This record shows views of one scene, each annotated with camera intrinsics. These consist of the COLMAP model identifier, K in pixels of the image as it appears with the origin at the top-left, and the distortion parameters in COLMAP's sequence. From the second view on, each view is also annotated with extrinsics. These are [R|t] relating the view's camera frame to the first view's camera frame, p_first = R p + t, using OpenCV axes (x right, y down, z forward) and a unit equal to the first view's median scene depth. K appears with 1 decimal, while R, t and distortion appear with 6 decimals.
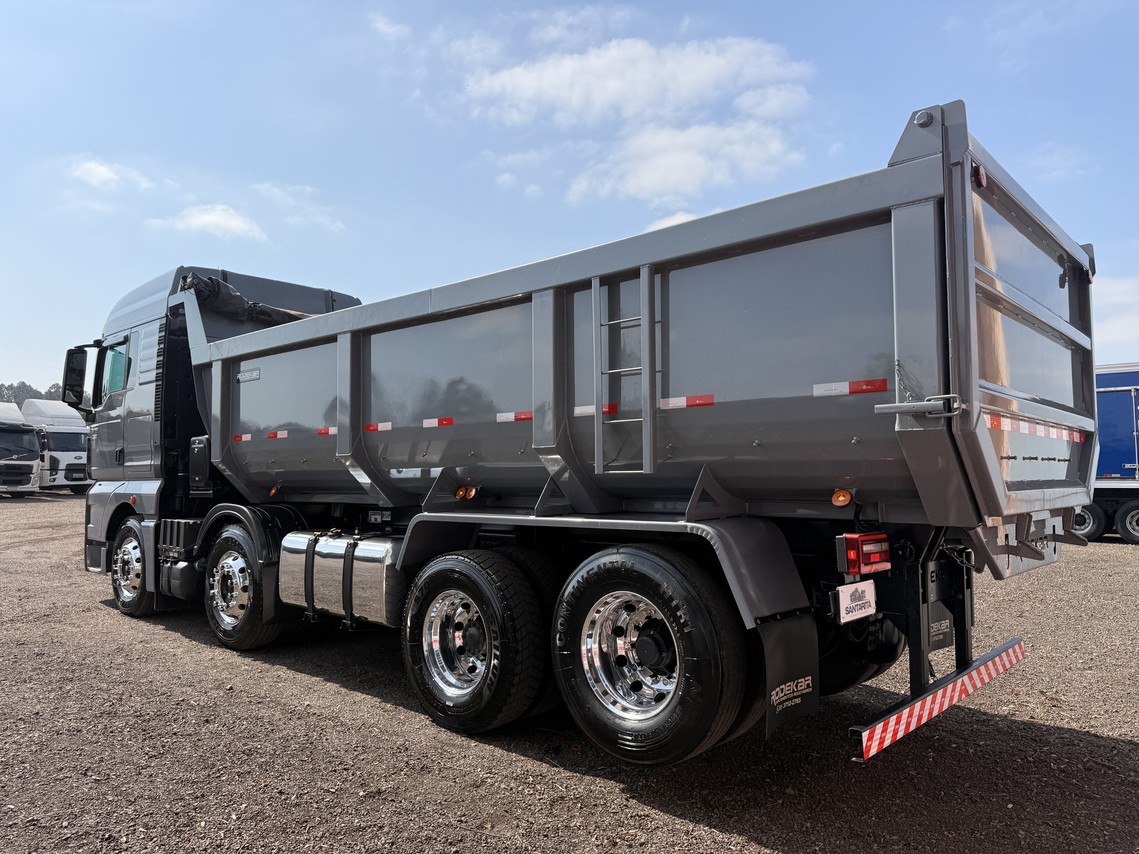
lens RADIAL K [[821.3, 0, 569.5], [0, 821.3, 427.0], [0, 0, 1]] dist [0.091571, -0.145743]
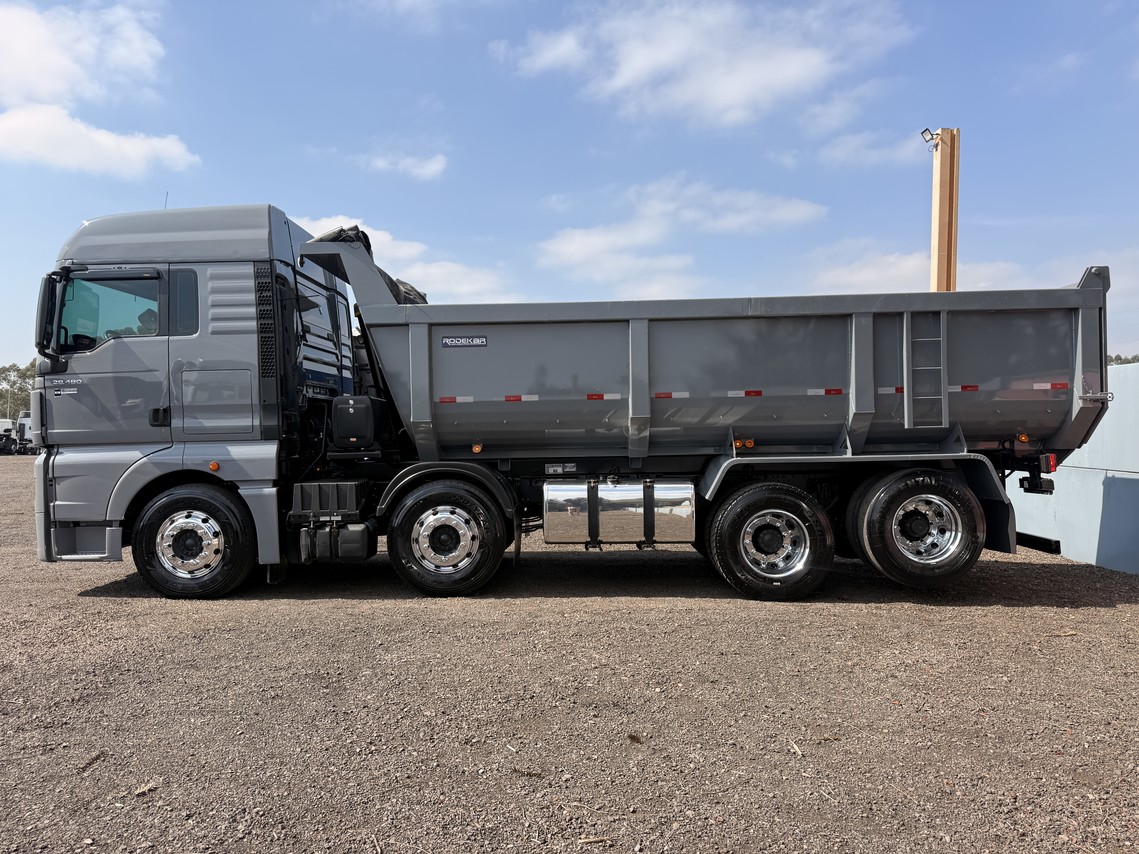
lens RADIAL K [[821.3, 0, 569.5], [0, 821.3, 427.0], [0, 0, 1]] dist [0.091571, -0.145743]
pose [[0.727035, -0.011994, 0.686495, -1.282593], [-0.026117, 0.998641, 0.045107, -0.003858], [-0.686103, -0.050724, 0.725734, 0.182706]]
